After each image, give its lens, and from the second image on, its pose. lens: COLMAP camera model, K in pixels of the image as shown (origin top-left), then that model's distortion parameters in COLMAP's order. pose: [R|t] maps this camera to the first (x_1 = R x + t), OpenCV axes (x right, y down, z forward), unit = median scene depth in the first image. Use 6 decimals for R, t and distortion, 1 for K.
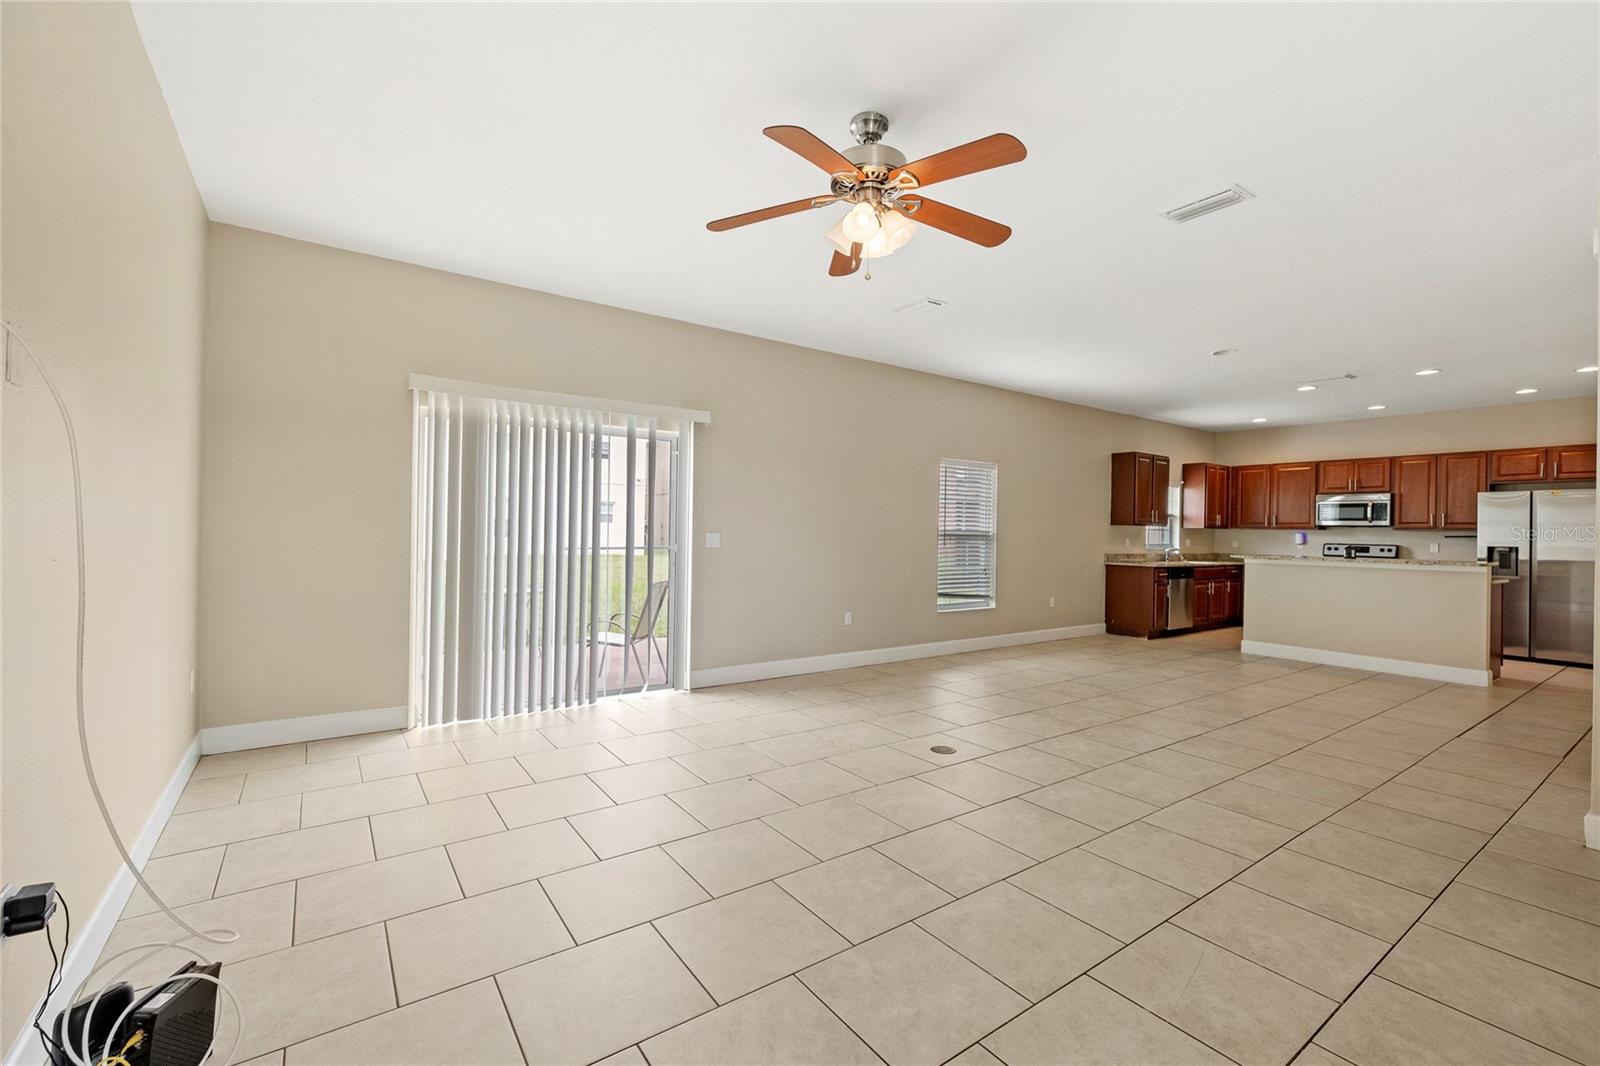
lens RADIAL K [[676.1, 0, 803.4], [0, 676.1, 538.5], [0, 0, 1]] dist [-0.002291, -0.000031]
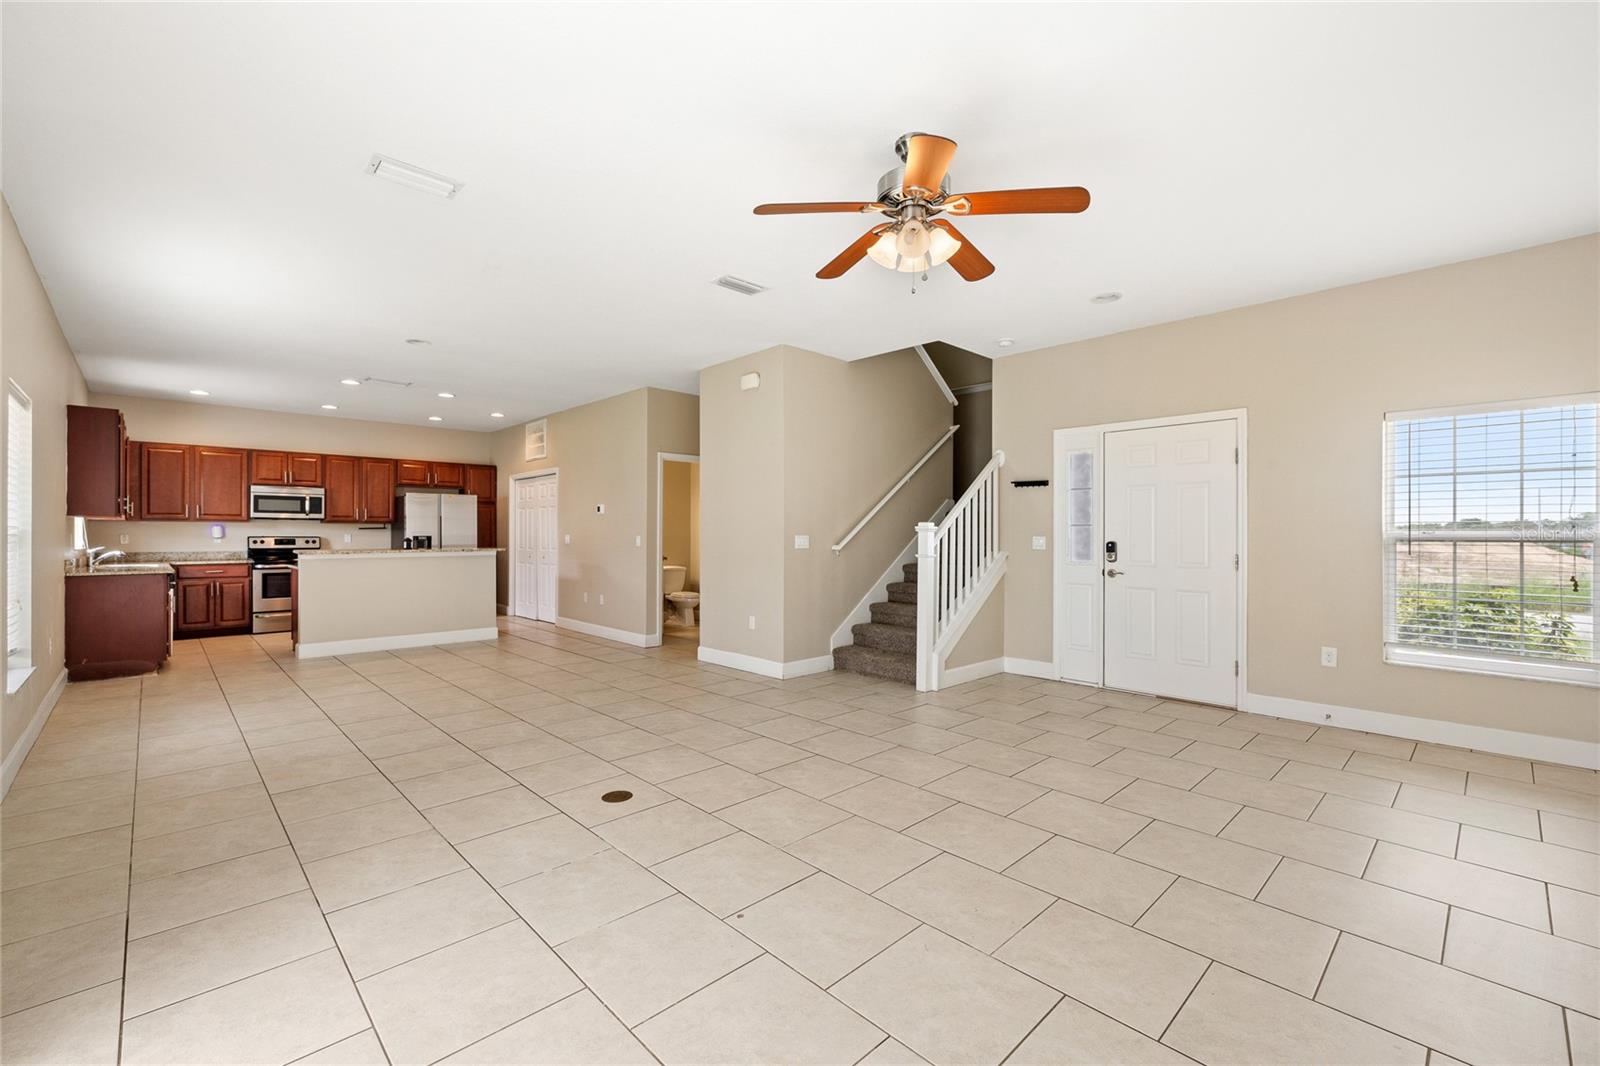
lens RADIAL K [[676.1, 0, 787.3], [0, 676.1, 524.7], [0, 0, 1]] dist [-0.002291, -0.000031]
pose [[-0.138516, -0.003600, 0.990354, -0.285743], [0.007278, 0.999963, 0.004653, -0.008595], [-0.990334, 0.007852, -0.138484, 0.409492]]
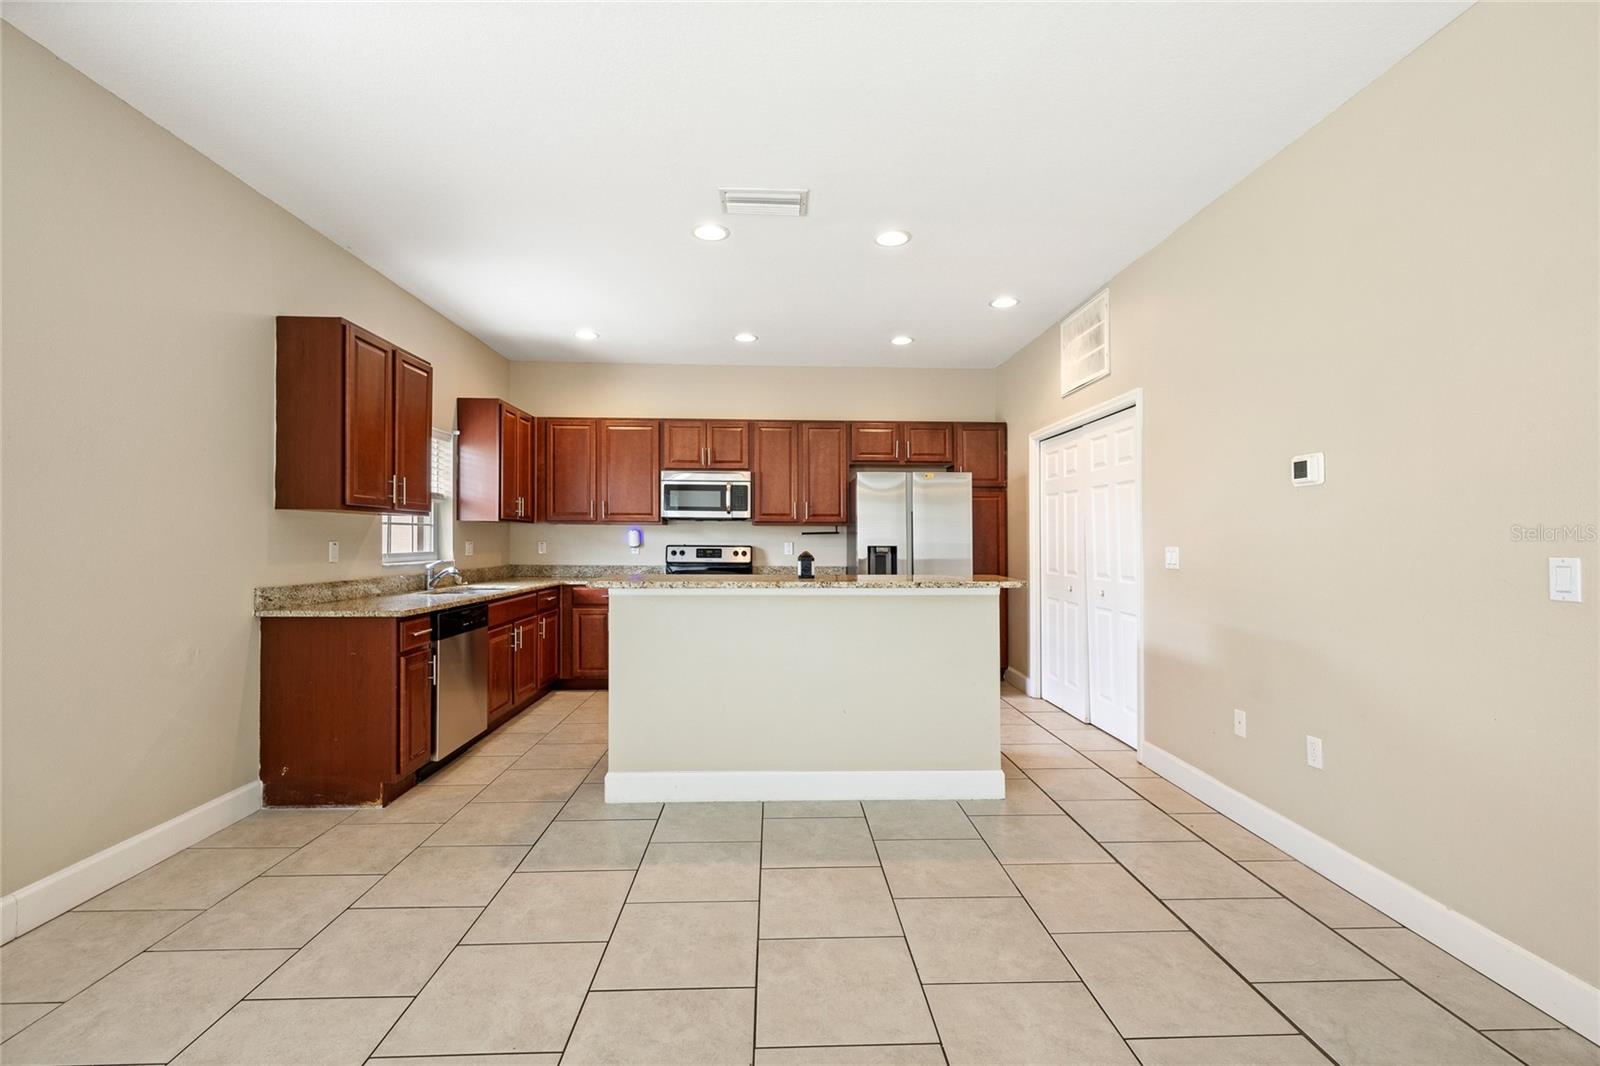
lens RADIAL K [[676.1, 0, 798.4], [0, 676.1, 534.0], [0, 0, 1]] dist [-0.002291, -0.000031]
pose [[0.545505, -0.007612, 0.838073, 0.302993], [0.013676, 0.999906, 0.000180, -0.002091], [-0.837996, 0.011363, 0.545558, 0.563178]]
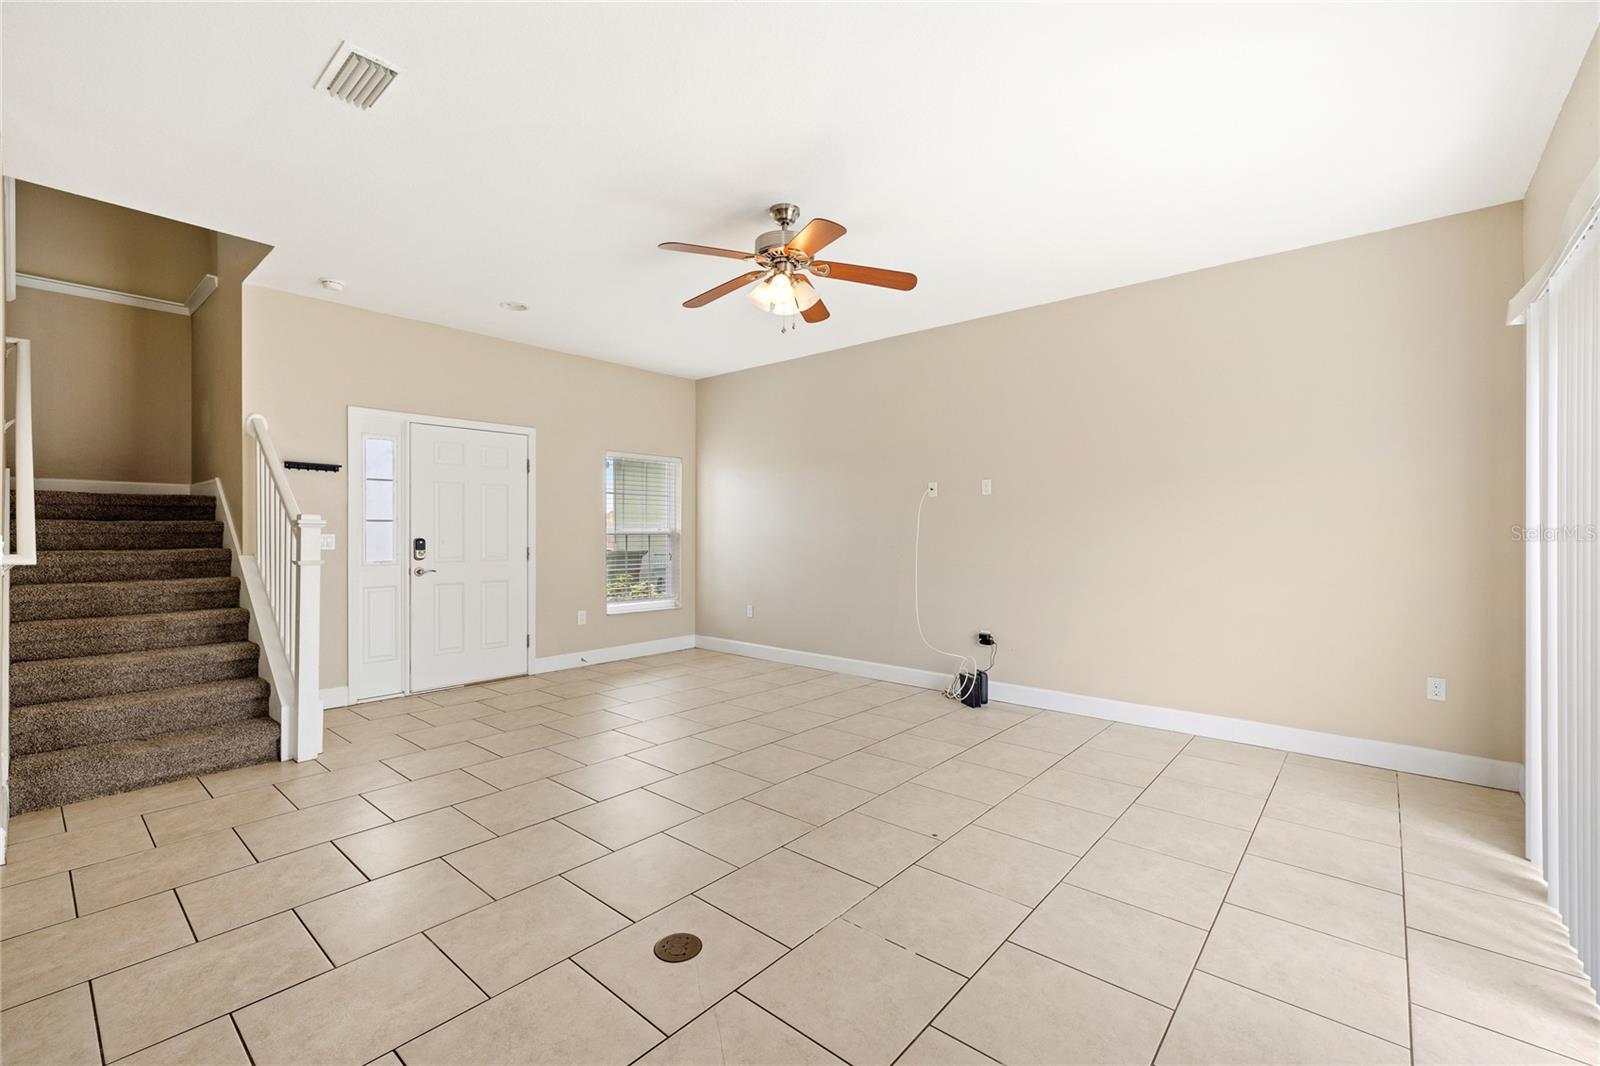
lens RADIAL K [[676.1, 0, 804.6], [0, 676.1, 532.3], [0, 0, 1]] dist [-0.002291, -0.000031]
pose [[-0.968468, -0.017155, -0.248548, 0.112060], [-0.020155, 0.999751, 0.009531, -0.005994], [0.248323, 0.014240, -0.968573, 0.687881]]
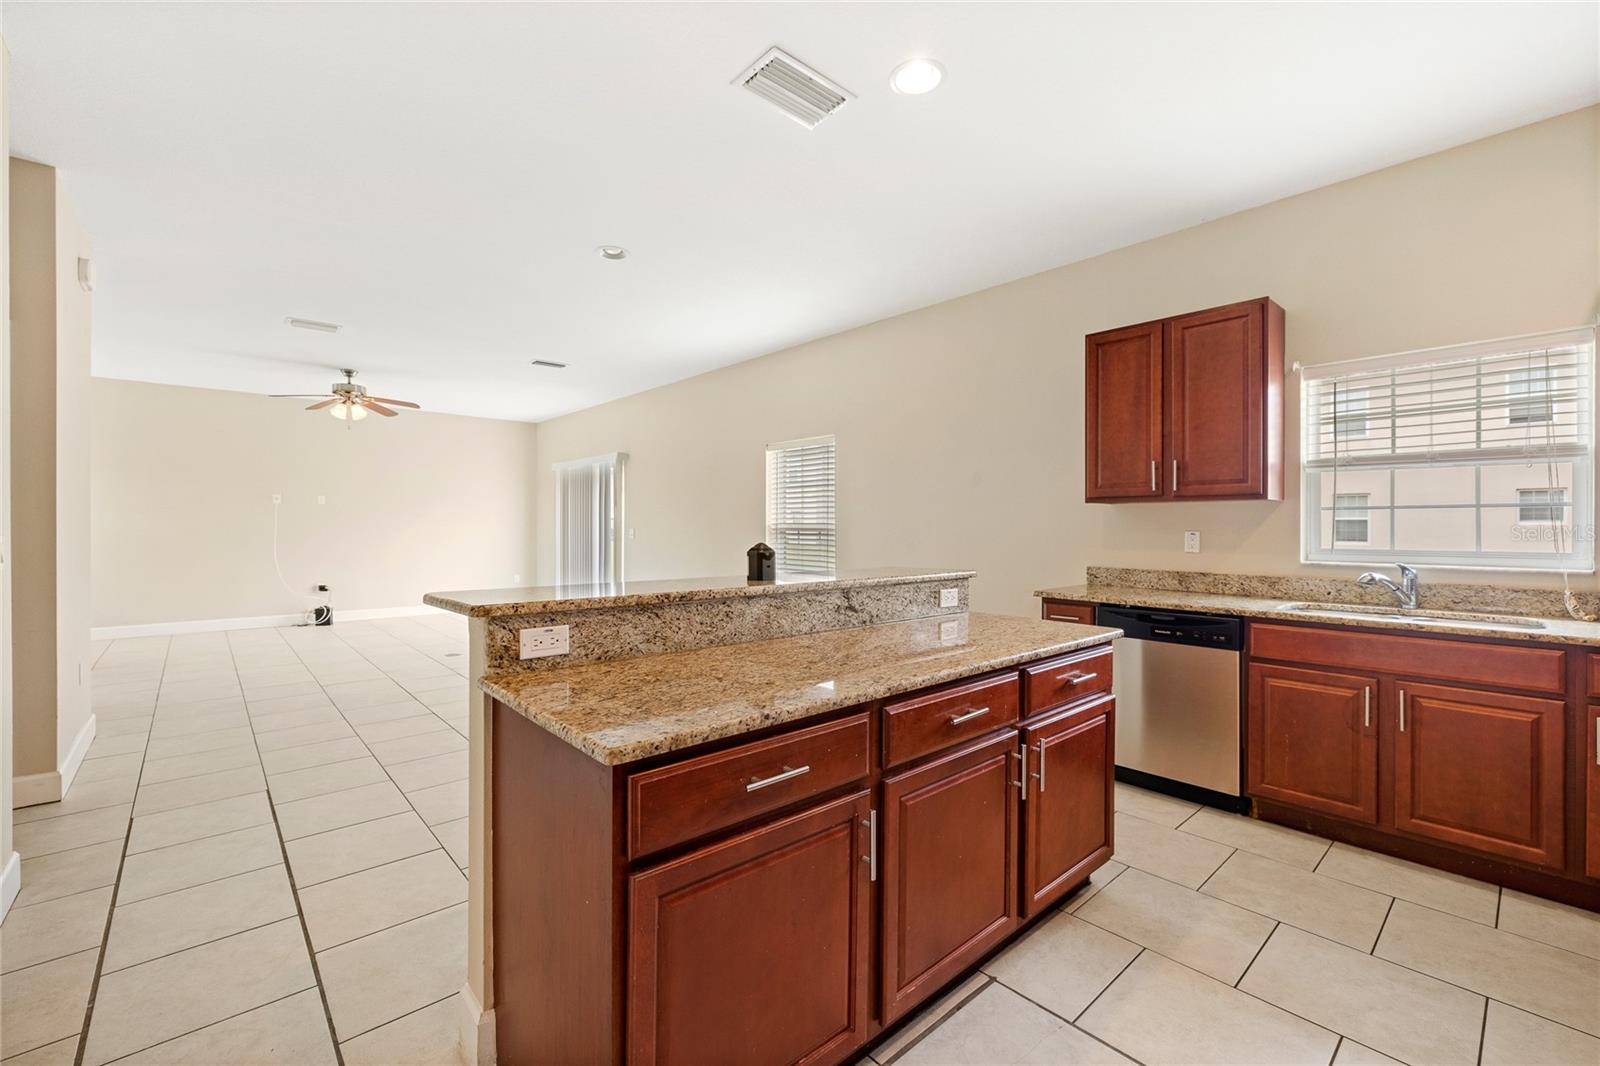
lens RADIAL K [[676.1, 0, 784.7], [0, 676.1, 535.9], [0, 0, 1]] dist [-0.002291, -0.000031]
pose [[0.105372, -0.010981, -0.994372, 1.146649], [-0.017838, 0.999757, -0.012930, 0.017108], [0.994273, 0.019100, 0.105151, 0.820123]]
